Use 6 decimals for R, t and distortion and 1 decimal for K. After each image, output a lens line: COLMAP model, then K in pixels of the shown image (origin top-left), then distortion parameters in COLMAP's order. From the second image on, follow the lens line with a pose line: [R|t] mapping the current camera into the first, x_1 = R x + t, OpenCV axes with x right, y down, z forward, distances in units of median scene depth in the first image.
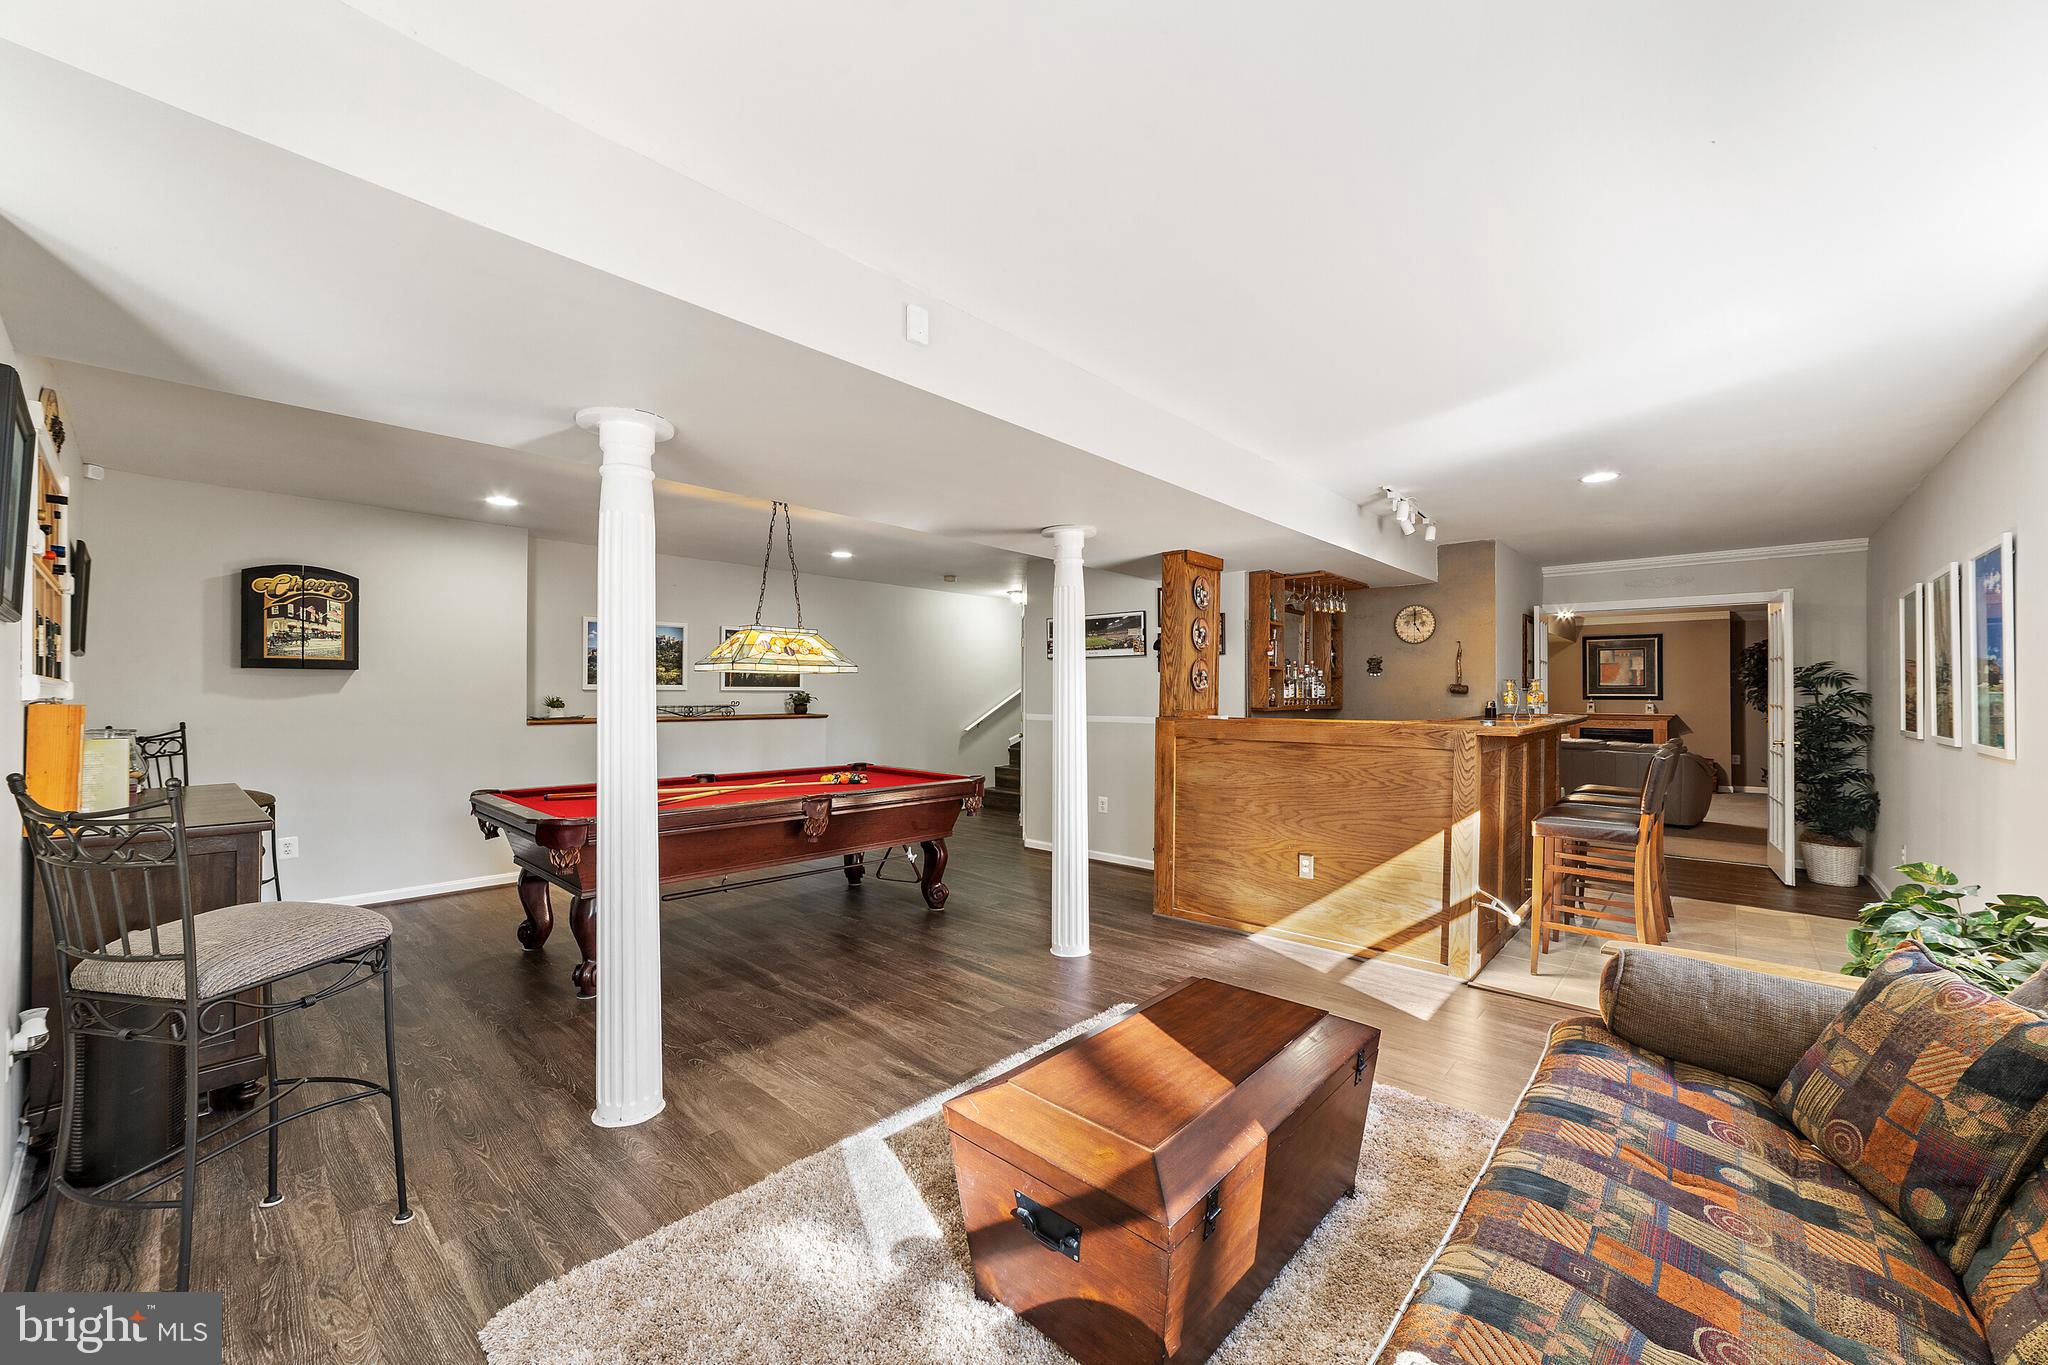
lens RADIAL K [[791.8, 0, 1029.9], [0, 791.8, 687.2], [0, 0, 1]] dist [-0.000007, 0.000285]
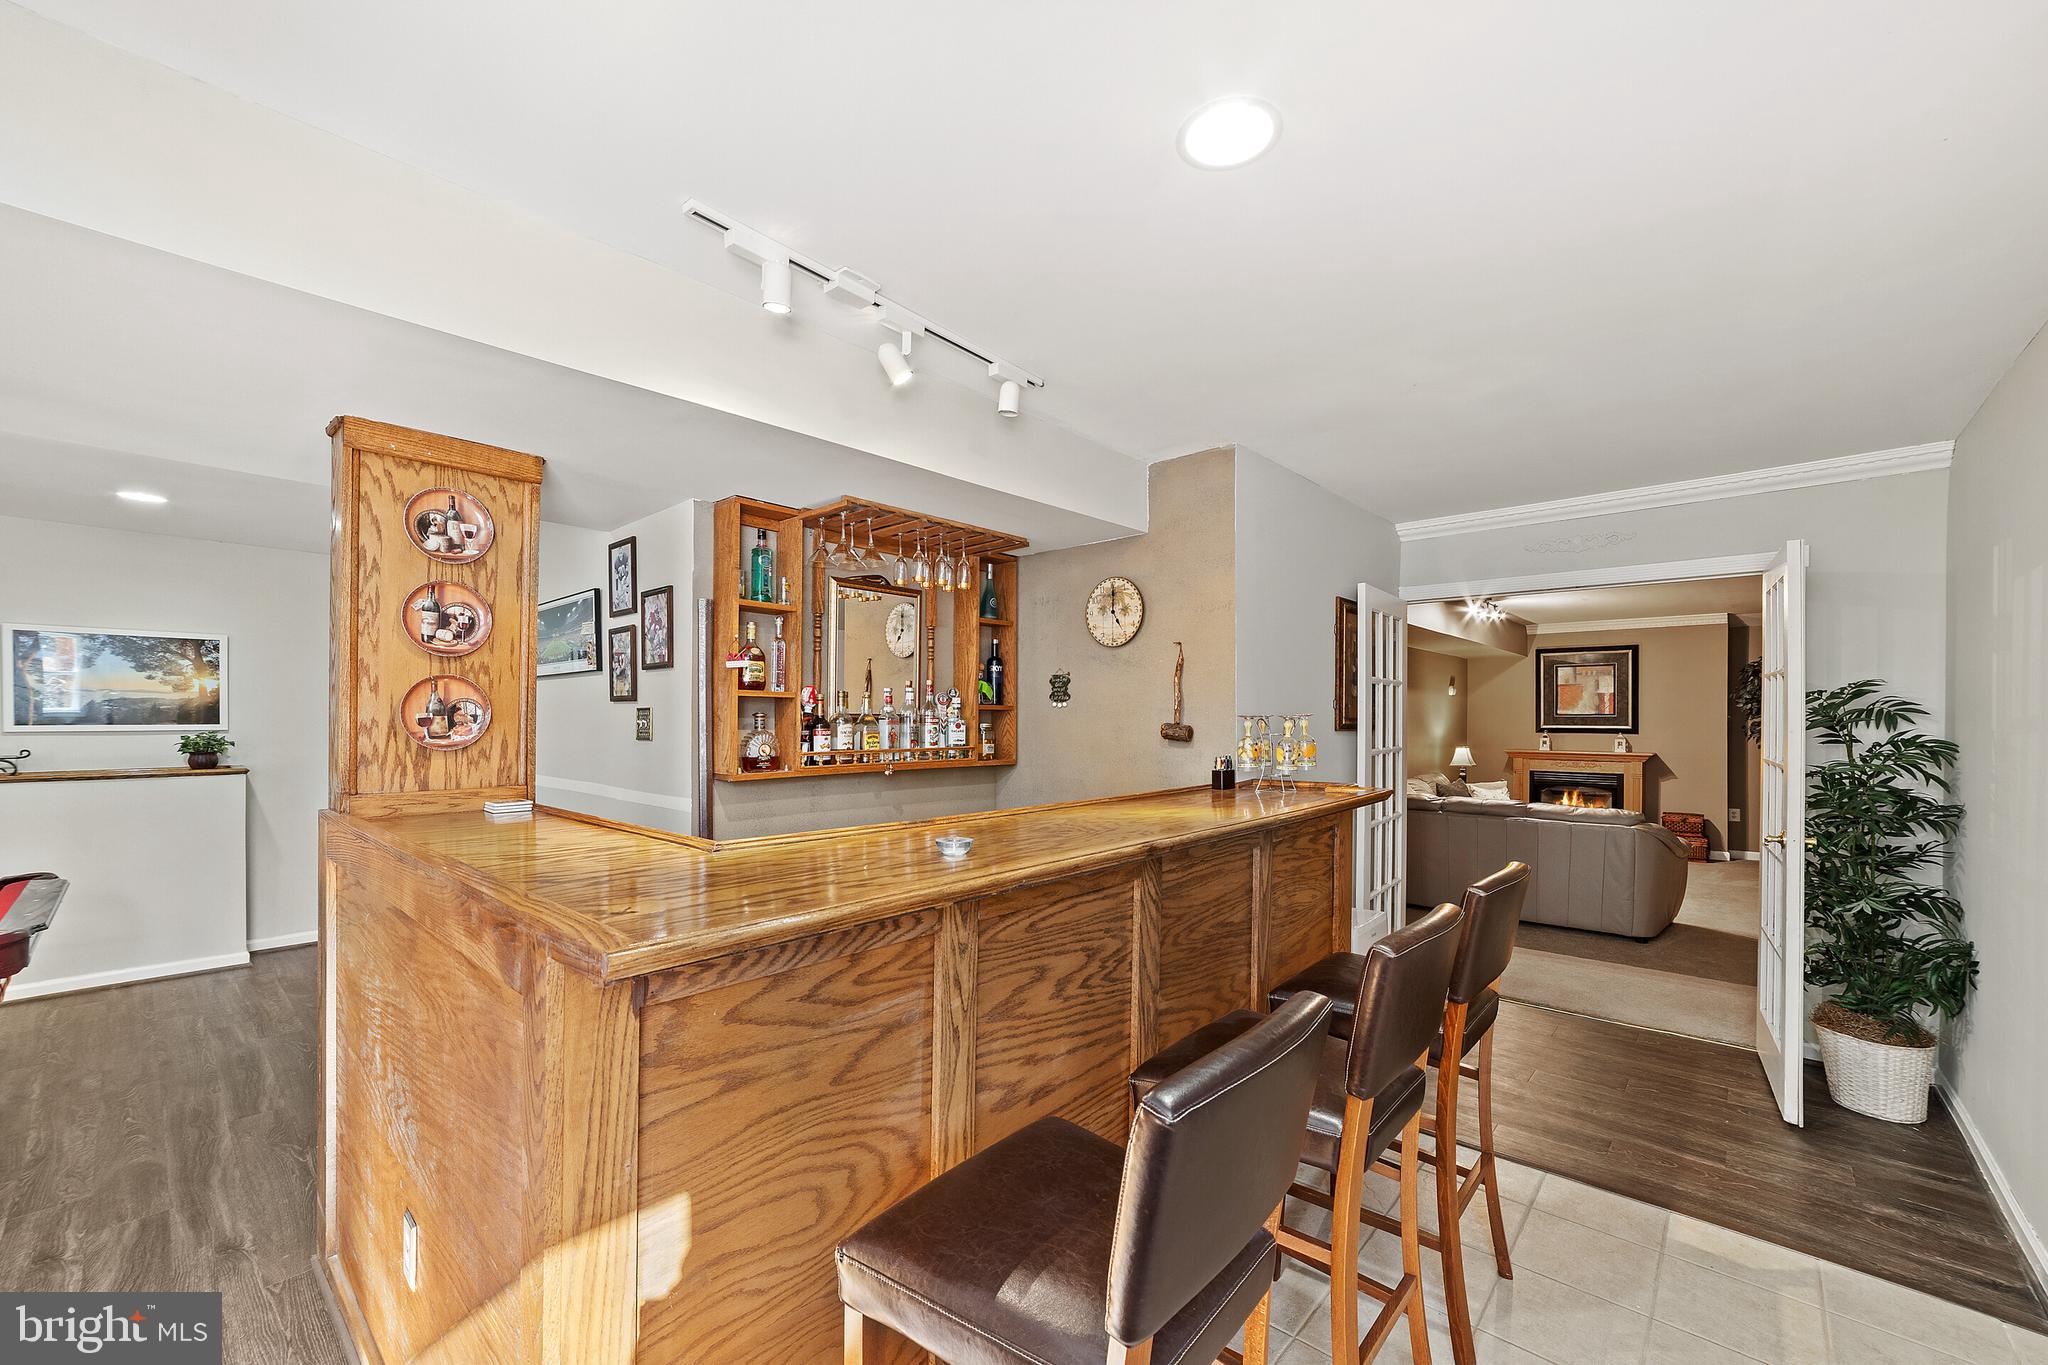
lens RADIAL K [[820.0, 0, 1019.9], [0, 820.0, 719.9], [0, 0, 1]] dist [-0.009087, 0.000723]
pose [[0.999966, -0.001956, -0.007949, 0.461124], [0.002045, 0.999936, 0.011152, -0.013076], [0.007927, -0.011168, 0.999906, 0.470706]]
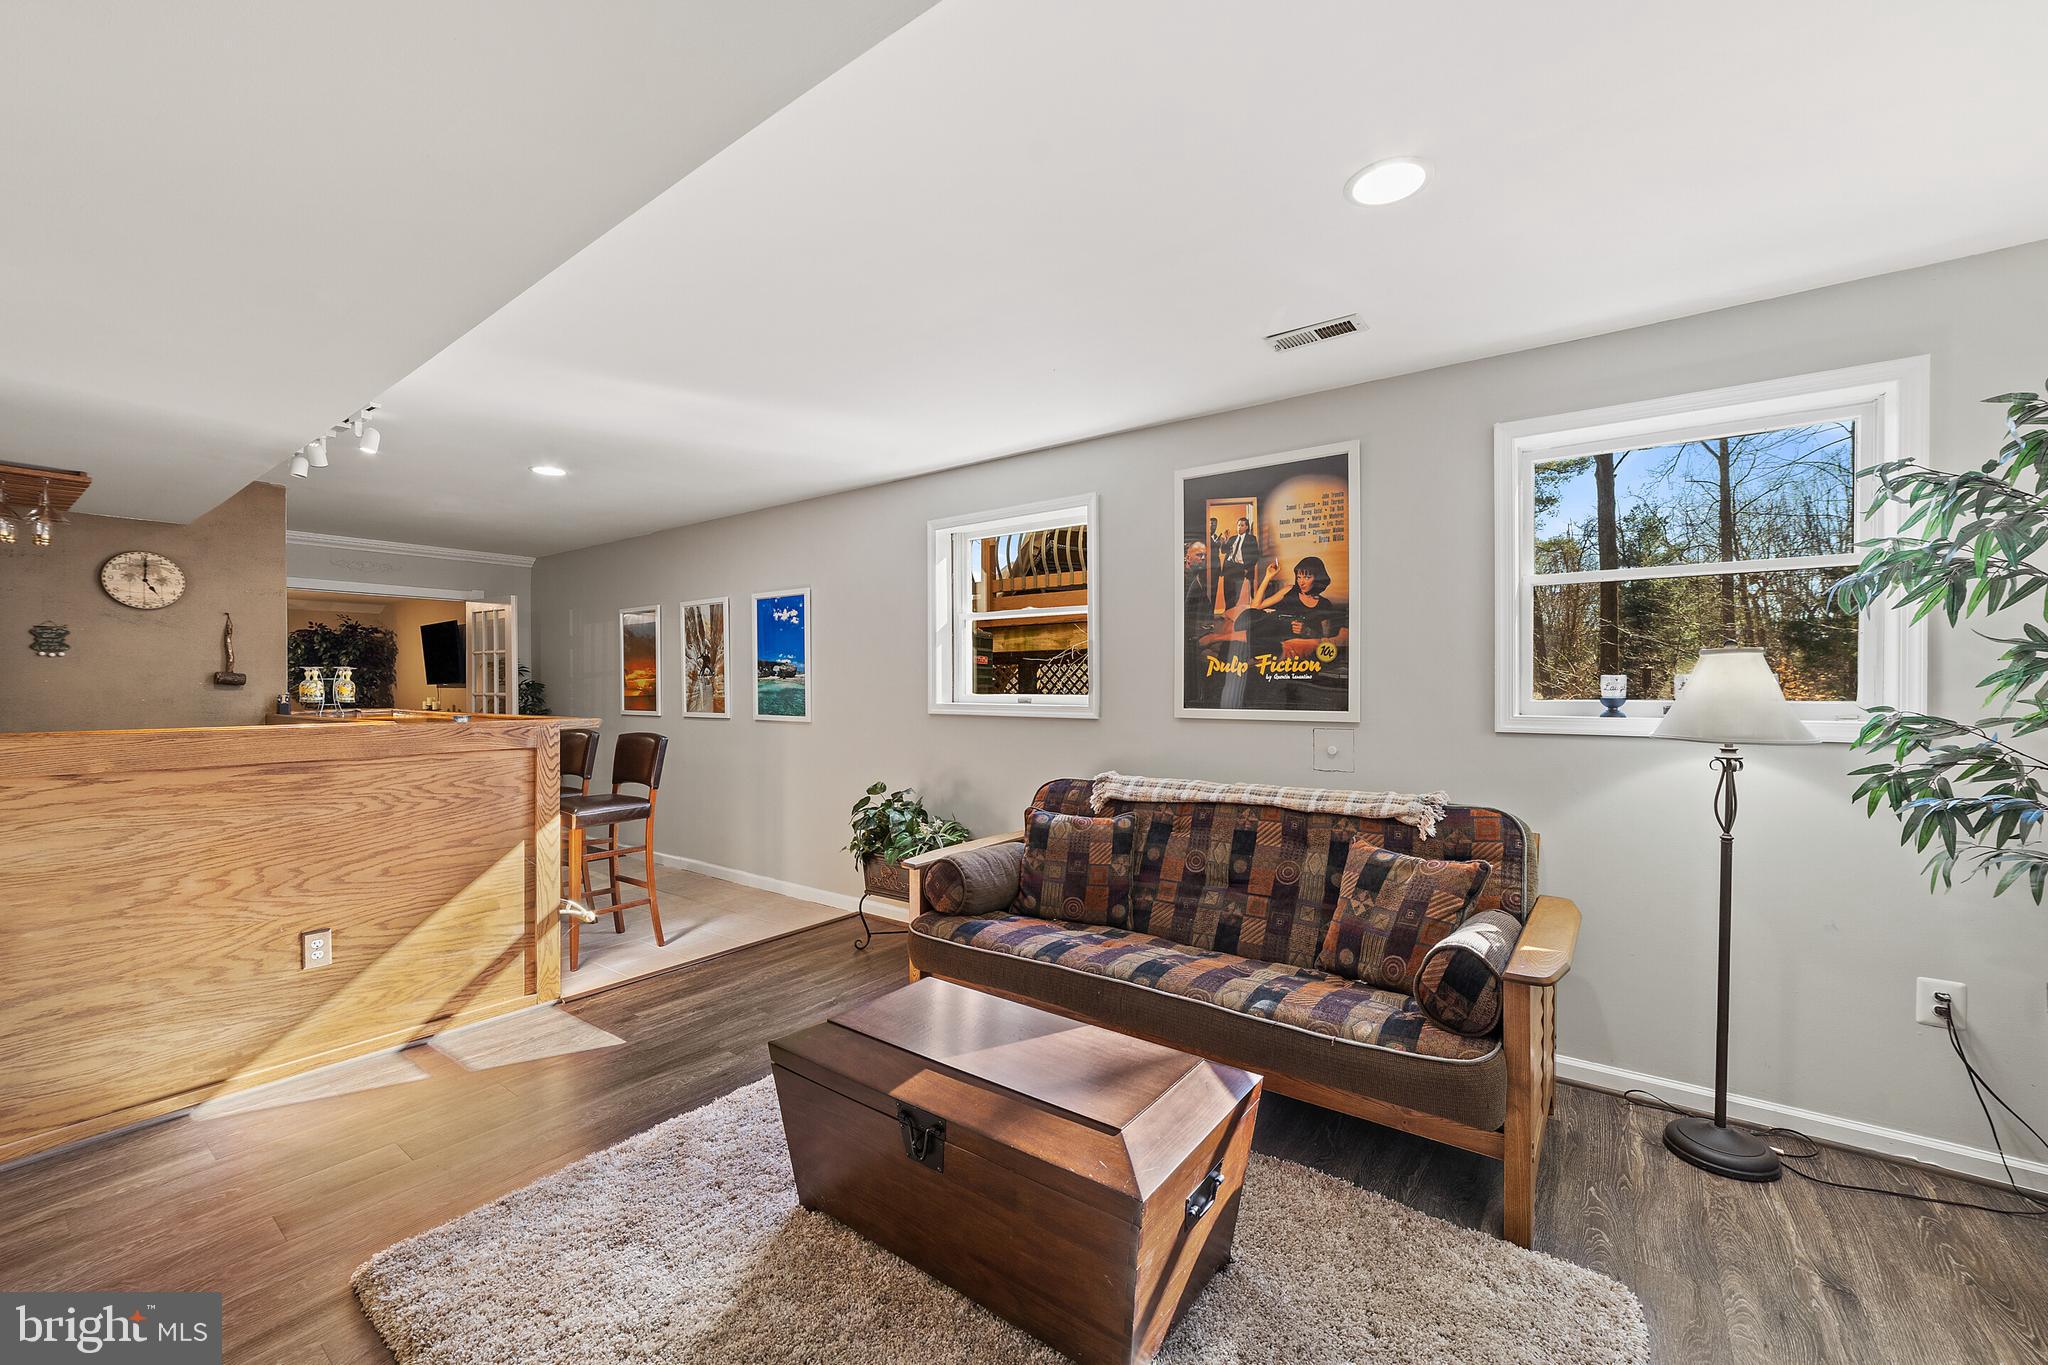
lens RADIAL K [[791.8, 0, 1029.9], [0, 791.8, 687.2], [0, 0, 1]] dist [-0.000007, 0.000285]
pose [[-0.083385, -0.005068, 0.996505, -0.256113], [-0.005597, 0.999974, 0.004617, 0.002578], [-0.996502, -0.005192, -0.083411, 0.342788]]
